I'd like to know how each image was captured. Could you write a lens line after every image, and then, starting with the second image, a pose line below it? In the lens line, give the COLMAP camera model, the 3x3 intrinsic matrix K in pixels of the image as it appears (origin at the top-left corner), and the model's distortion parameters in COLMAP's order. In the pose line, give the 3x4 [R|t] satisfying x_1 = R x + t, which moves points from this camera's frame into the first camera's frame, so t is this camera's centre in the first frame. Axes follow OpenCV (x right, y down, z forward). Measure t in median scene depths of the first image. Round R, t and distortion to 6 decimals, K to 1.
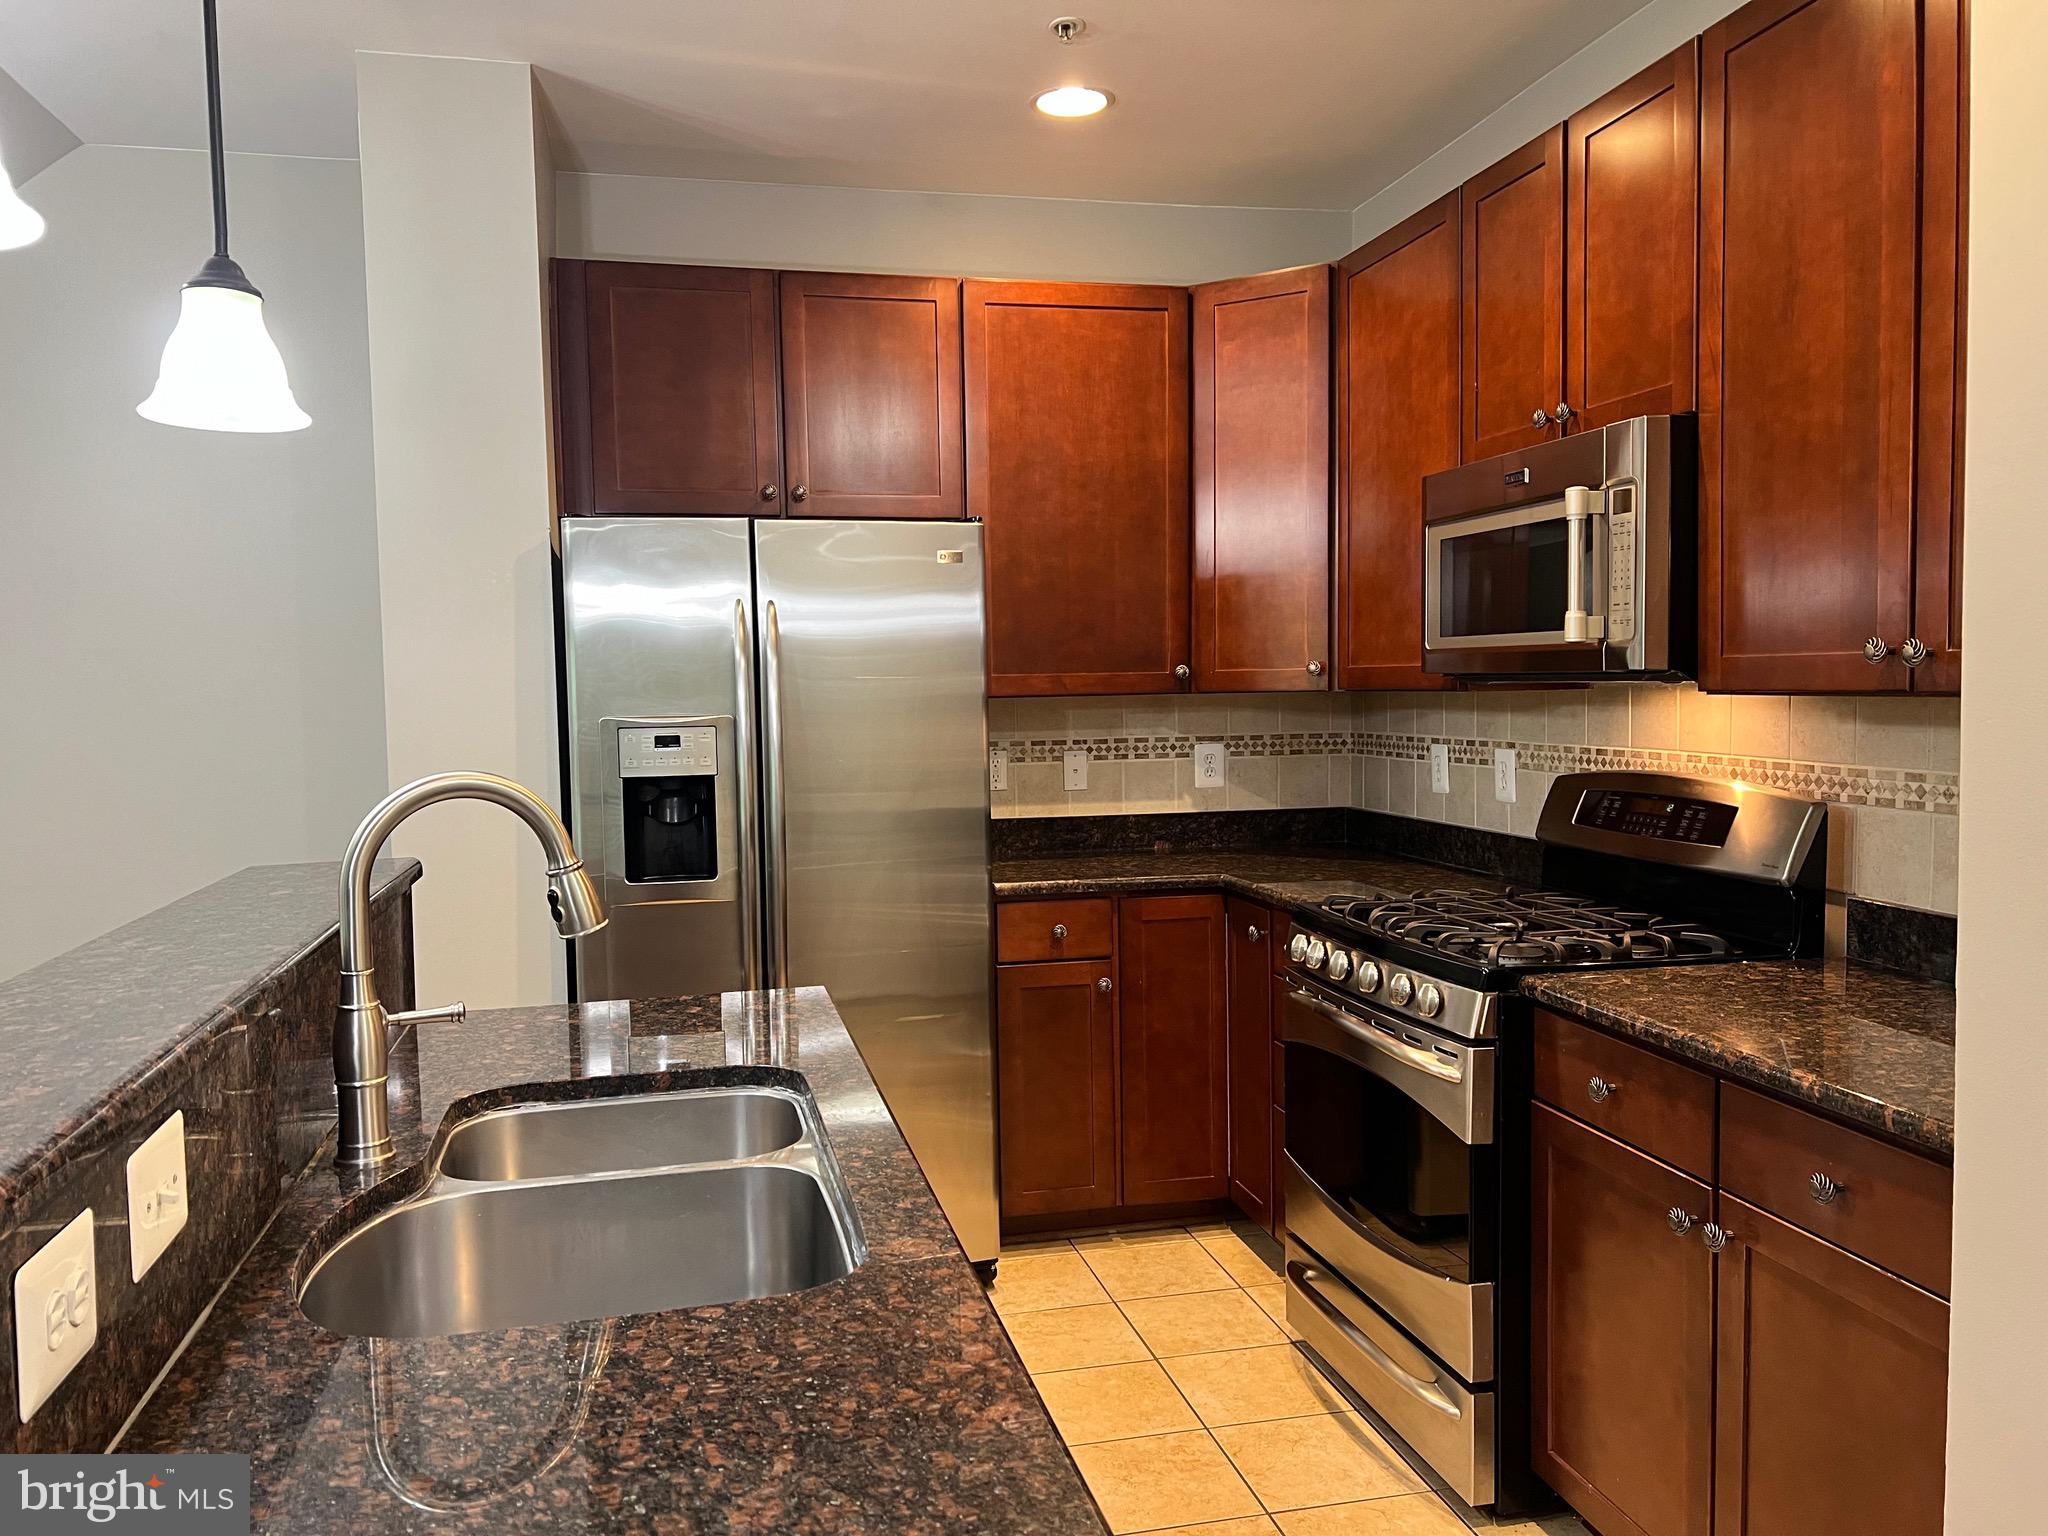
lens RADIAL K [[1544.9, 0, 1024.0], [0, 1544.9, 768.0], [0, 0, 1]] dist [-0.009933, -0.002698]
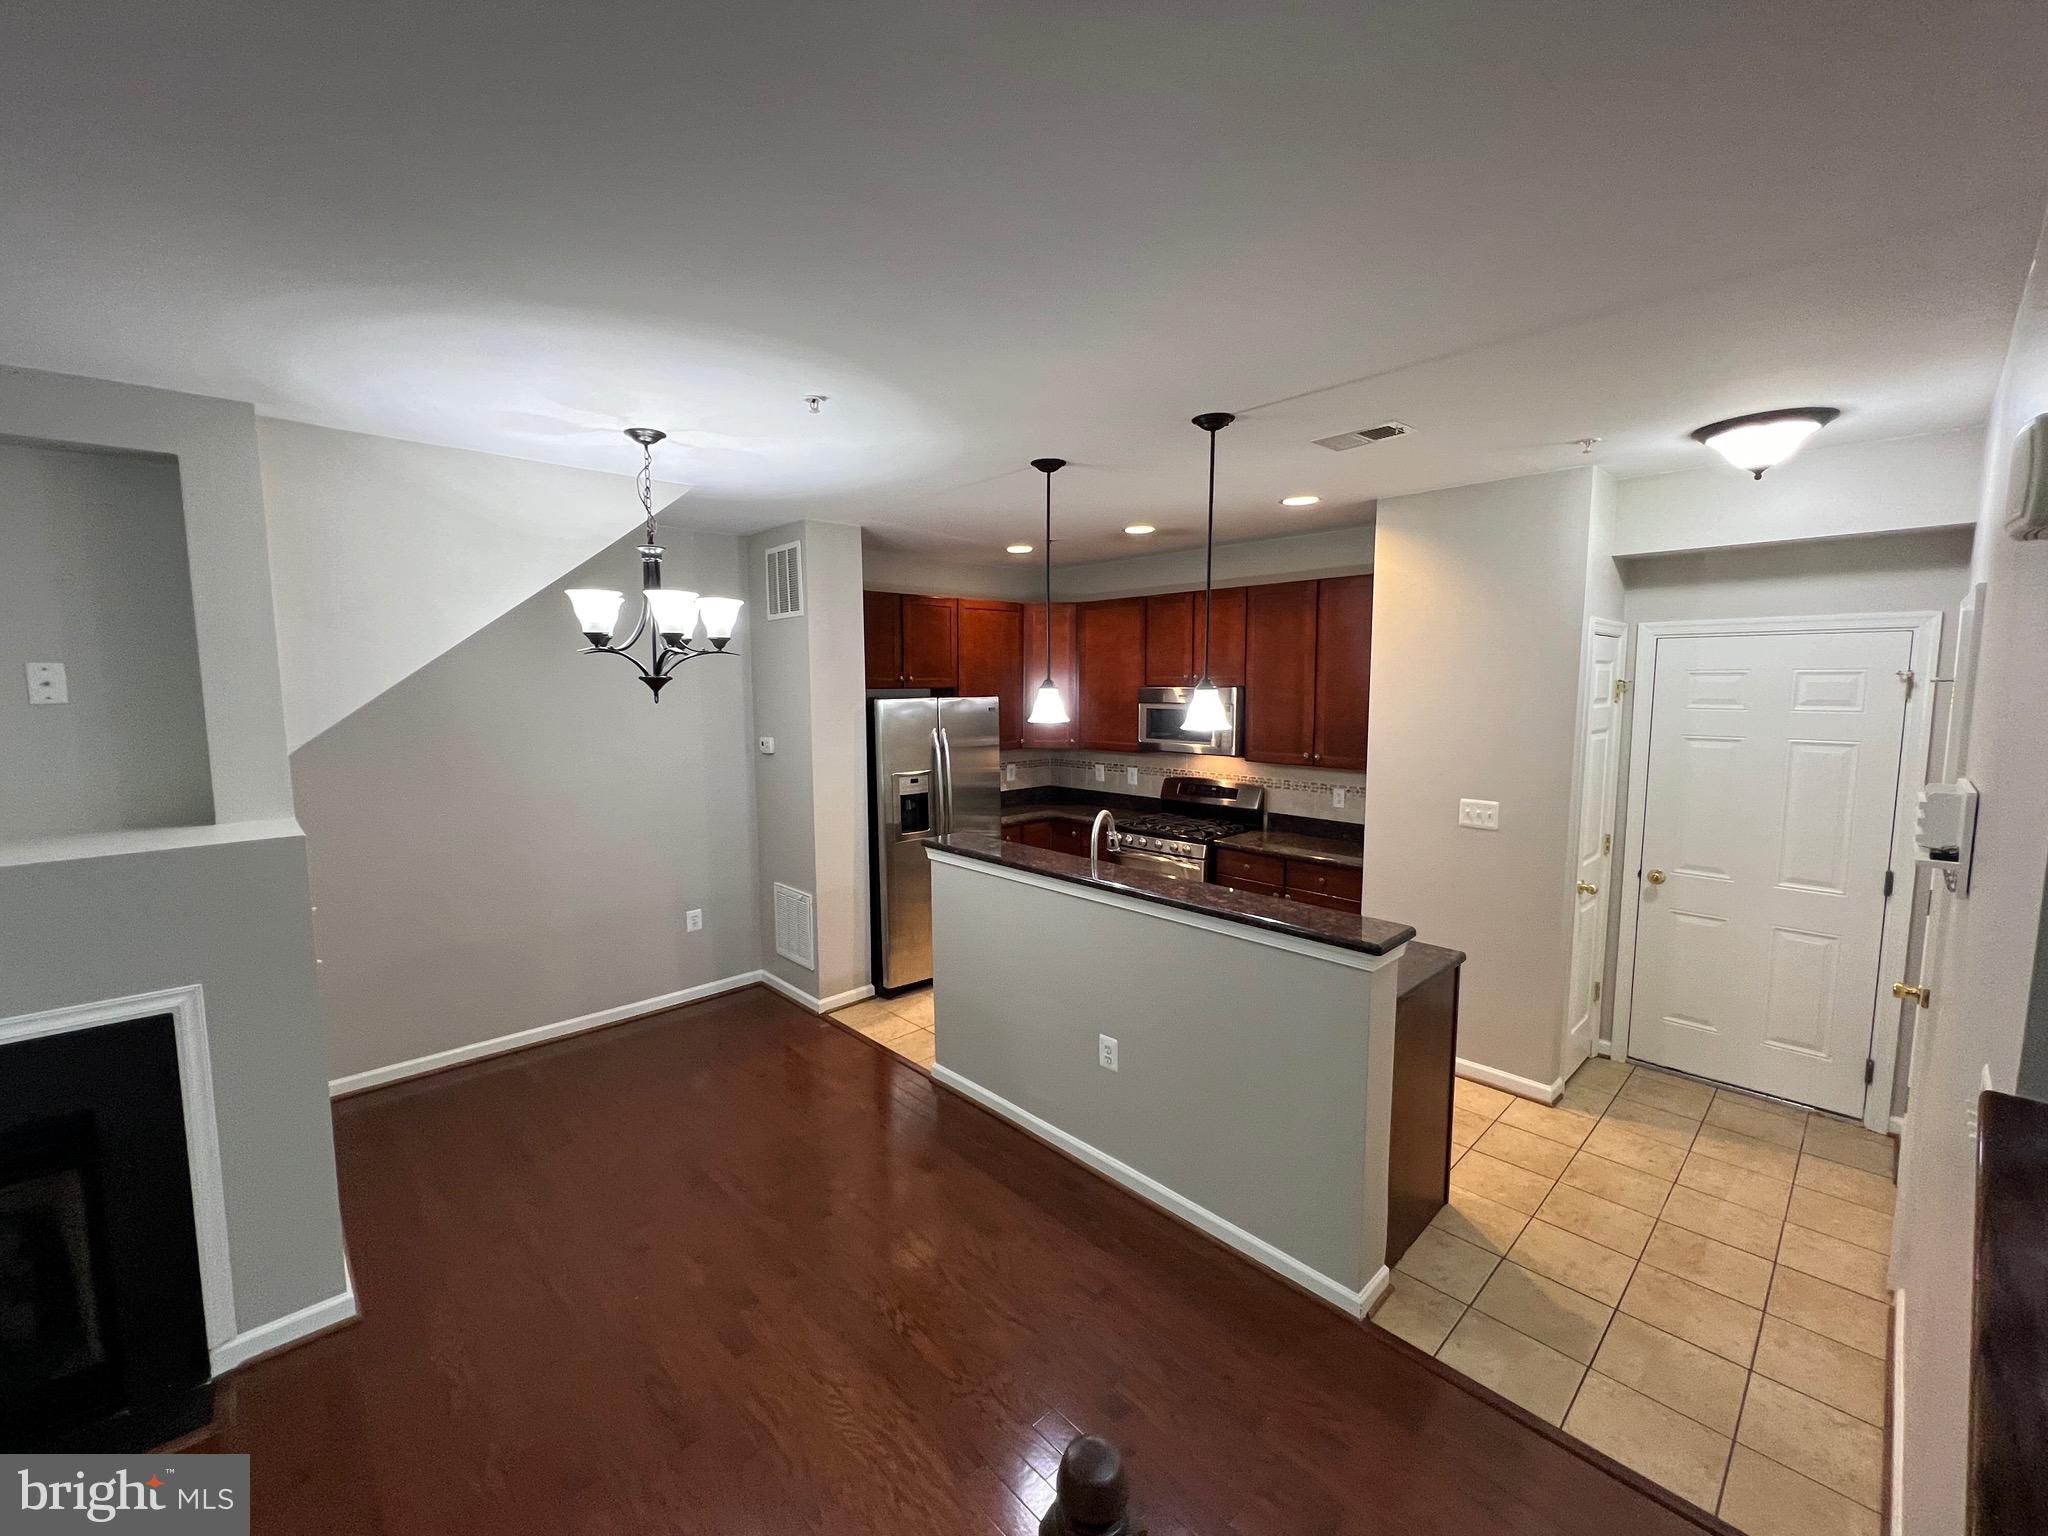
lens RADIAL K [[831.5, 0, 1016.8], [0, 831.5, 761.3], [0, 0, 1]] dist [-0.001333, 0.000354]
pose [[0.865875, -0.036755, 0.498908, -0.798261], [0.019745, 0.999031, 0.039330, -0.105400], [-0.499871, -0.024204, 0.865762, -0.359765]]
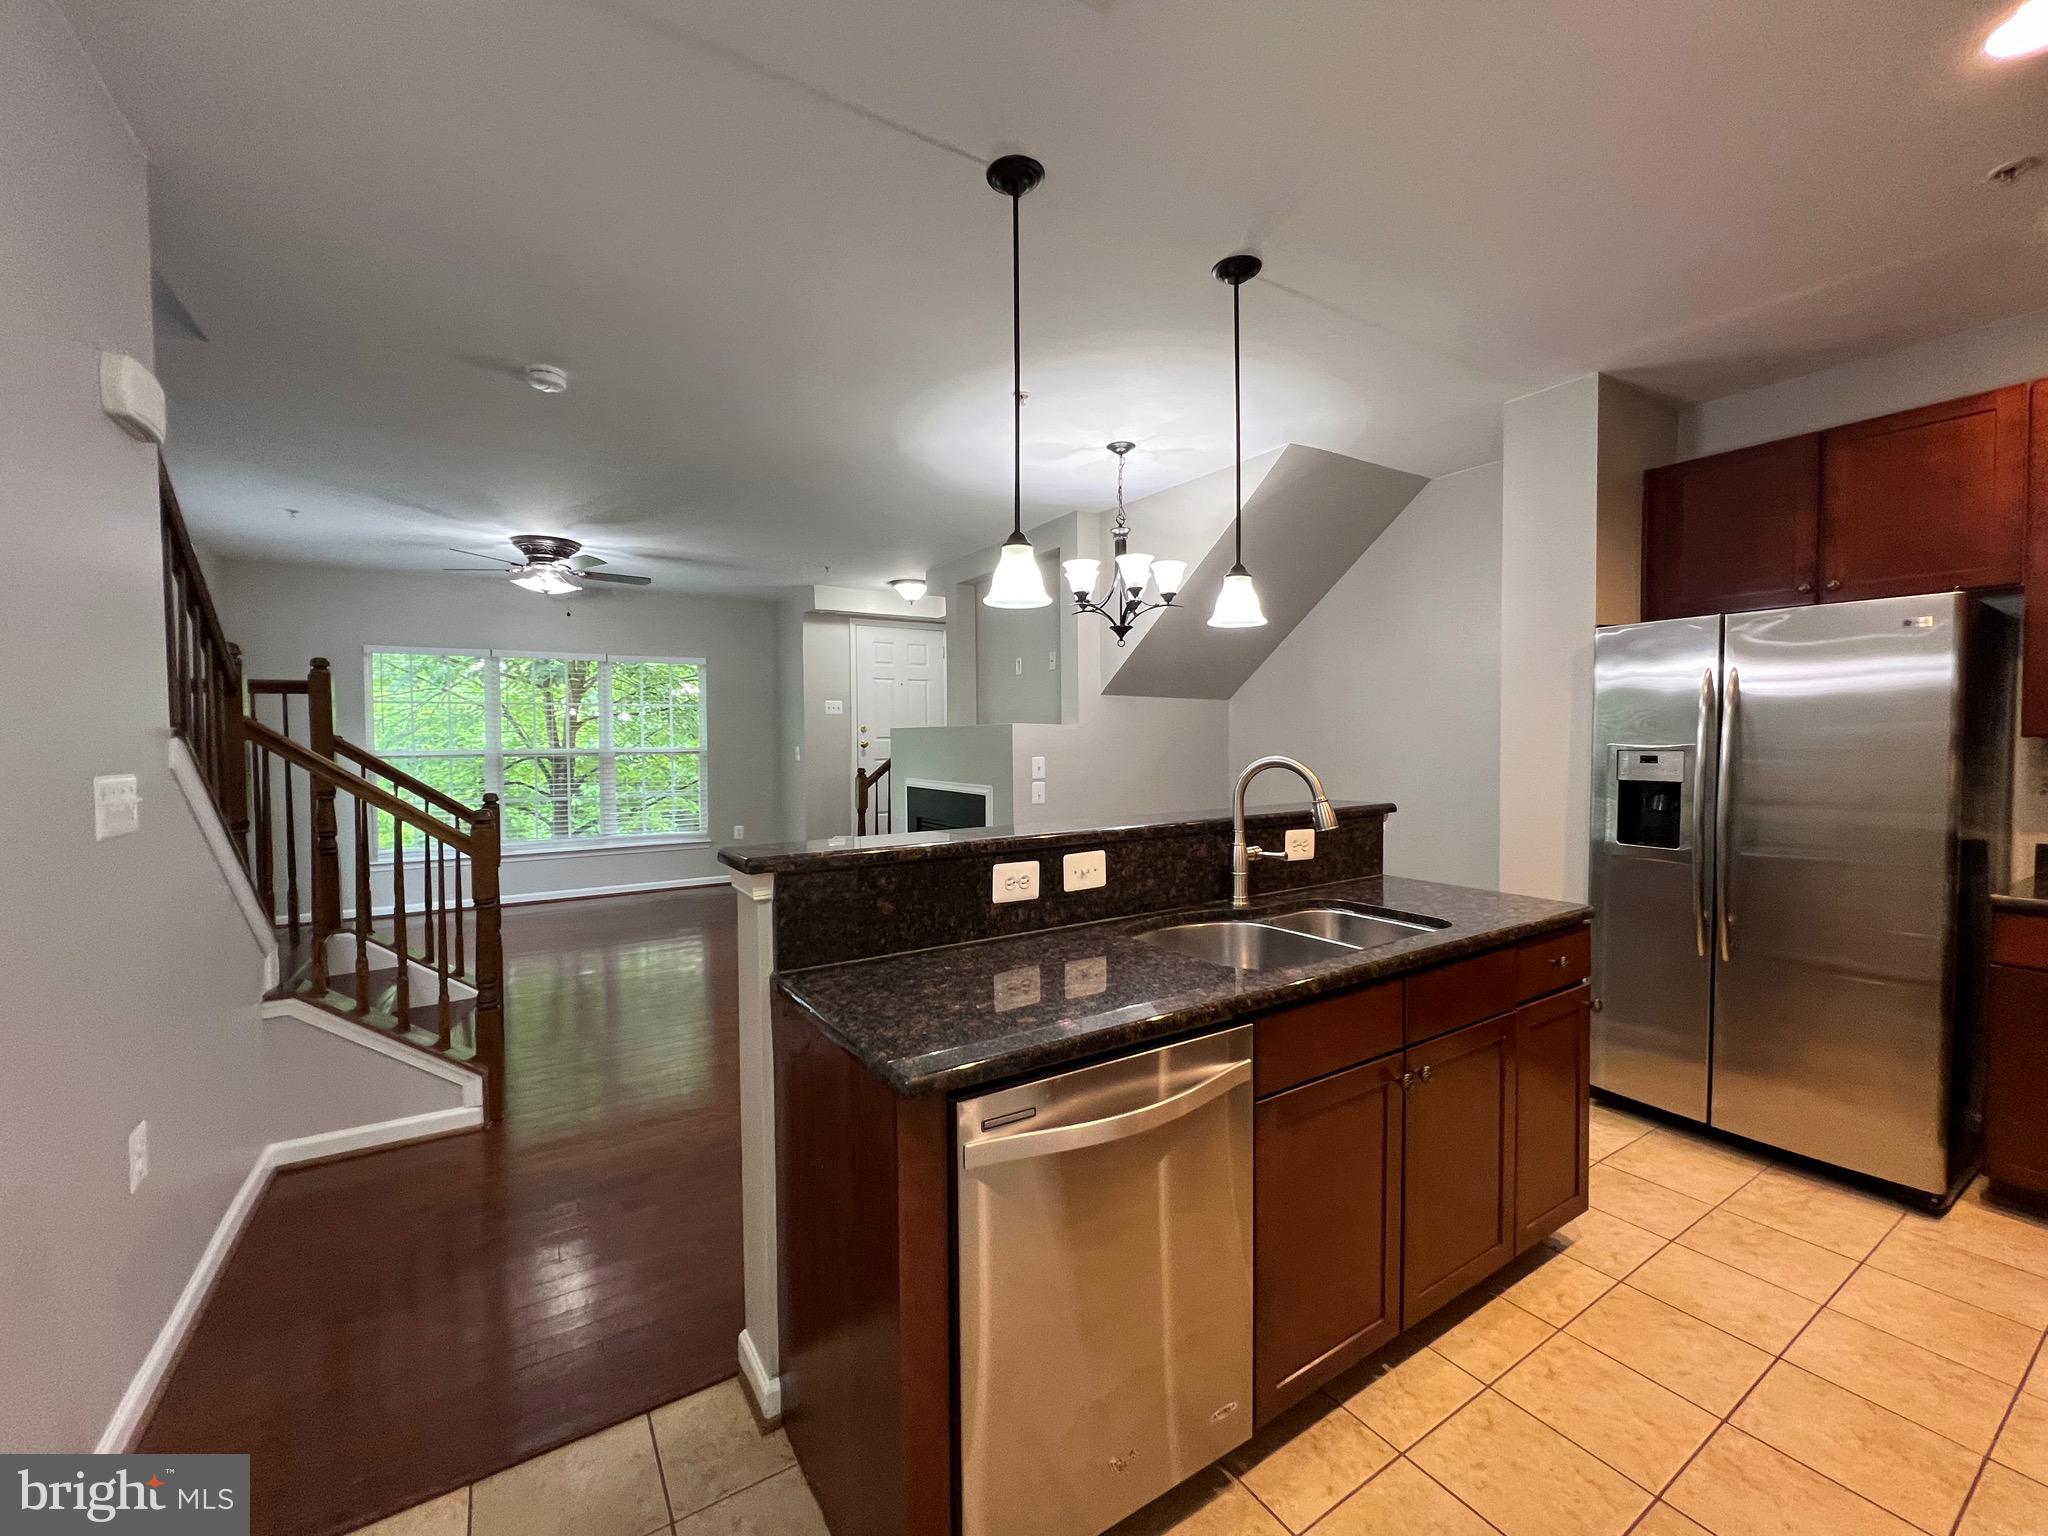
lens RADIAL K [[829.9, 0, 1020.6], [0, 829.9, 761.8], [0, 0, 1]] dist [-0.003310, 0.000282]
pose [[0.330726, 0.044051, -0.942698, 0.370046], [-0.055092, 0.998108, 0.027312, -0.002264], [0.942117, 0.042902, 0.332527, 0.083980]]
